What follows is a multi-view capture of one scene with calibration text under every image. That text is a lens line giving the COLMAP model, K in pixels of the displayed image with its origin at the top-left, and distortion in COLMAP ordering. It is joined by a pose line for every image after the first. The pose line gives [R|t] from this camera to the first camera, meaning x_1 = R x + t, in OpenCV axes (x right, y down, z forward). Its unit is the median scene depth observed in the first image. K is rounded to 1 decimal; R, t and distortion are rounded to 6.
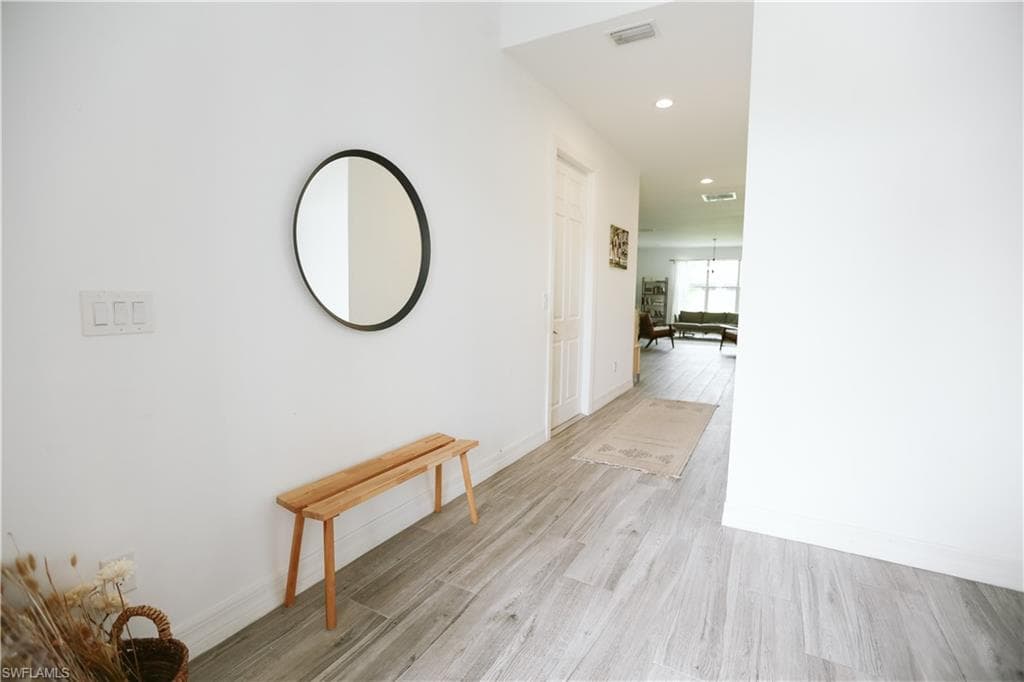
lens RADIAL K [[467.2, 0, 509.8], [0, 467.2, 337.8], [0, 0, 1]] dist [-0.045007, 0.015123]
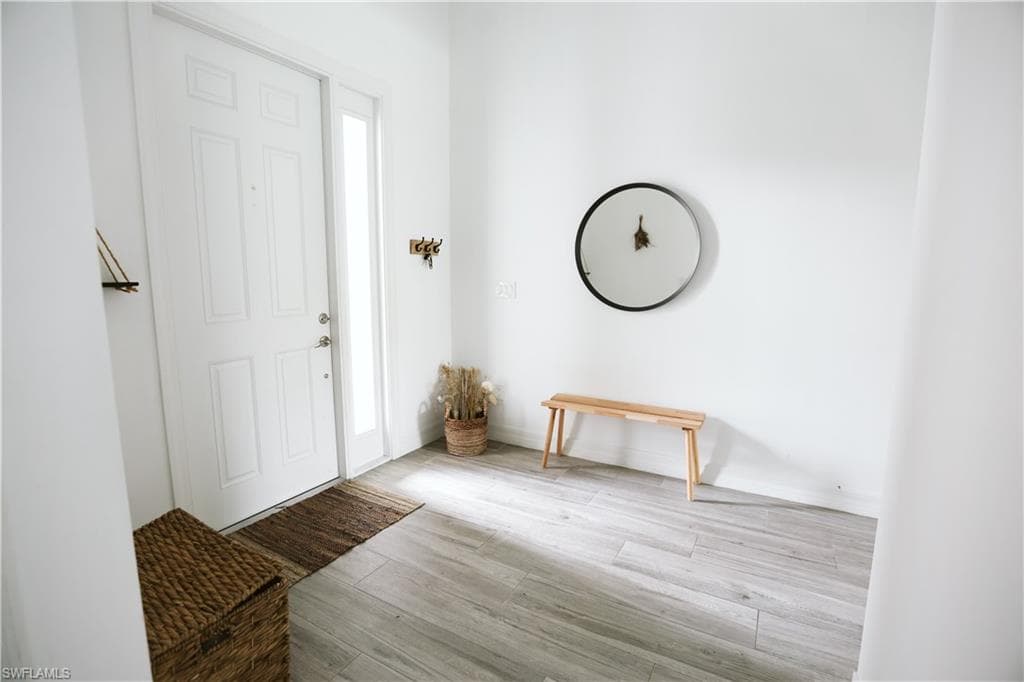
lens RADIAL K [[467.2, 0, 509.8], [0, 467.2, 337.8], [0, 0, 1]] dist [-0.045007, 0.015123]
pose [[0.012569, 0.130224, -0.991405, 1.103251], [-0.101635, 0.986515, 0.128293, -0.079540], [0.994742, 0.099149, 0.025635, 0.613418]]
